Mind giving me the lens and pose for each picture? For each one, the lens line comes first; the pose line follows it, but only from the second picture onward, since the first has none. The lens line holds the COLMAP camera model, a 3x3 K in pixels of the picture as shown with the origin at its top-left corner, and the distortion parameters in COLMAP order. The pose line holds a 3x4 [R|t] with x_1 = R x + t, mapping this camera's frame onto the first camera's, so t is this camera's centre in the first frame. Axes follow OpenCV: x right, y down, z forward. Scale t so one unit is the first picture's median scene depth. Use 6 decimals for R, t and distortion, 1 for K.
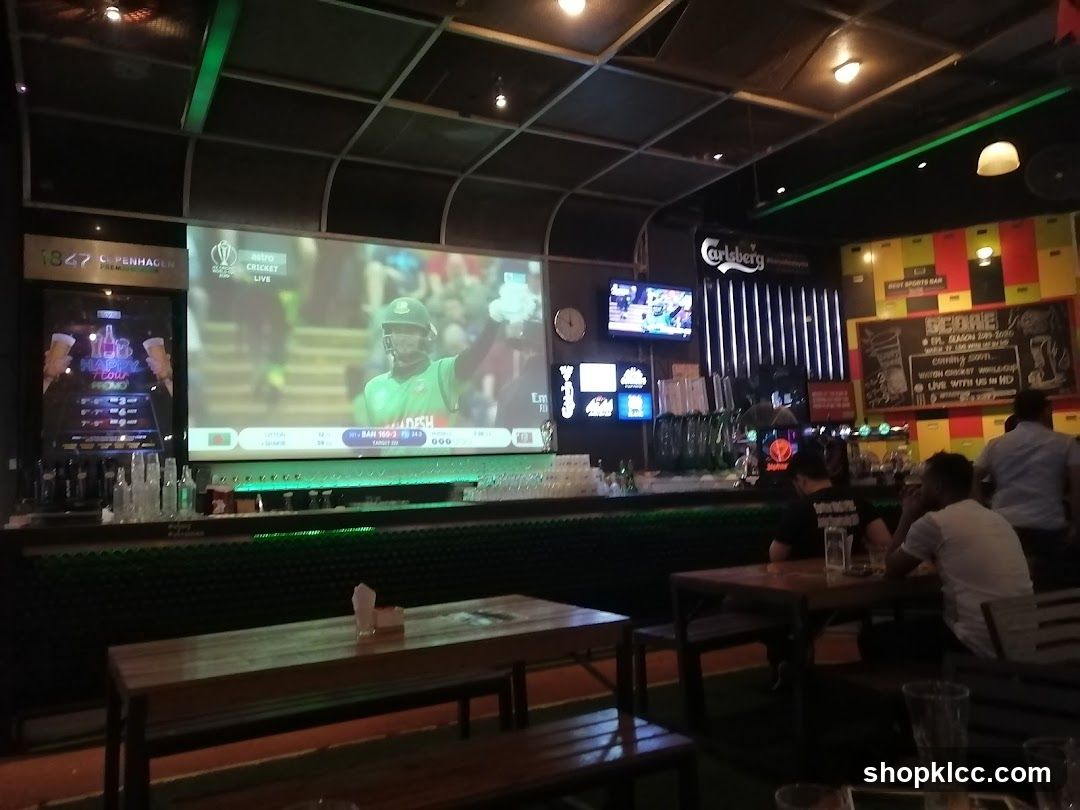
lens RADIAL K [[856.8, 0, 540.0], [0, 856.8, 405.0], [0, 0, 1]] dist [0.032966, 0.003863]
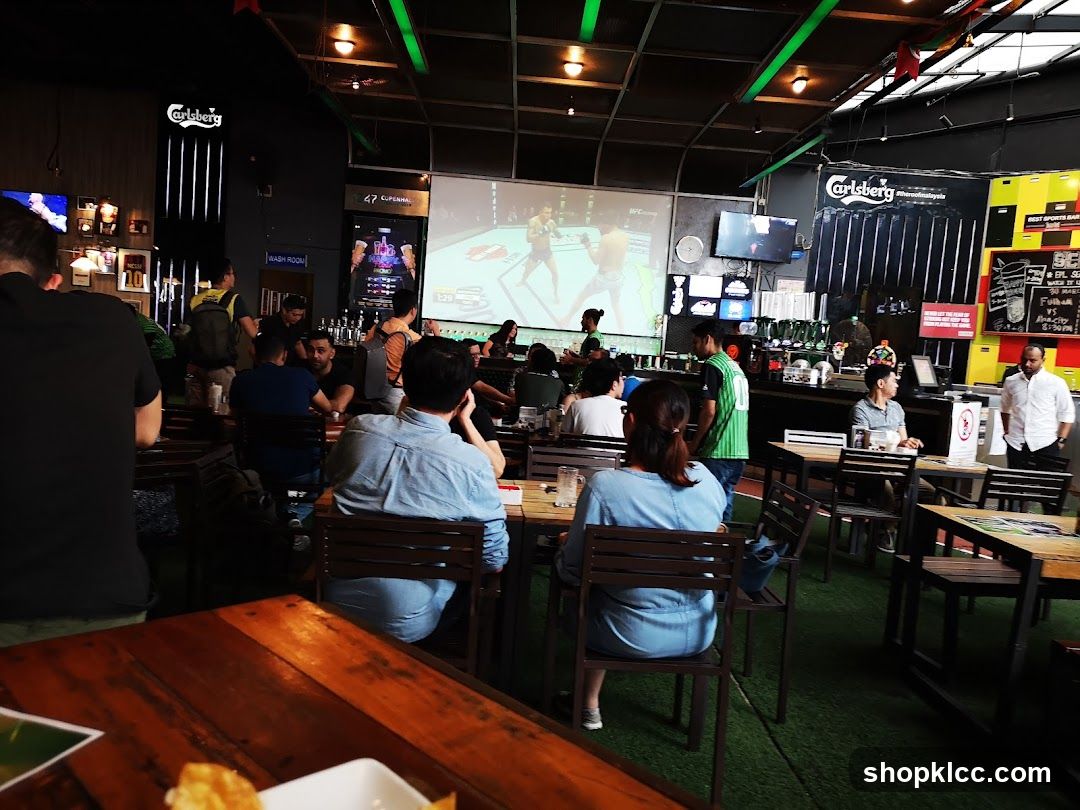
lens RADIAL K [[856.8, 0, 540.0], [0, 856.8, 405.0], [0, 0, 1]] dist [0.032966, 0.003863]
pose [[0.875956, 0.149191, -0.458740, 0.483424], [-0.075245, 0.981590, 0.175553, -0.065575], [0.476486, -0.119259, 0.871056, -0.316616]]
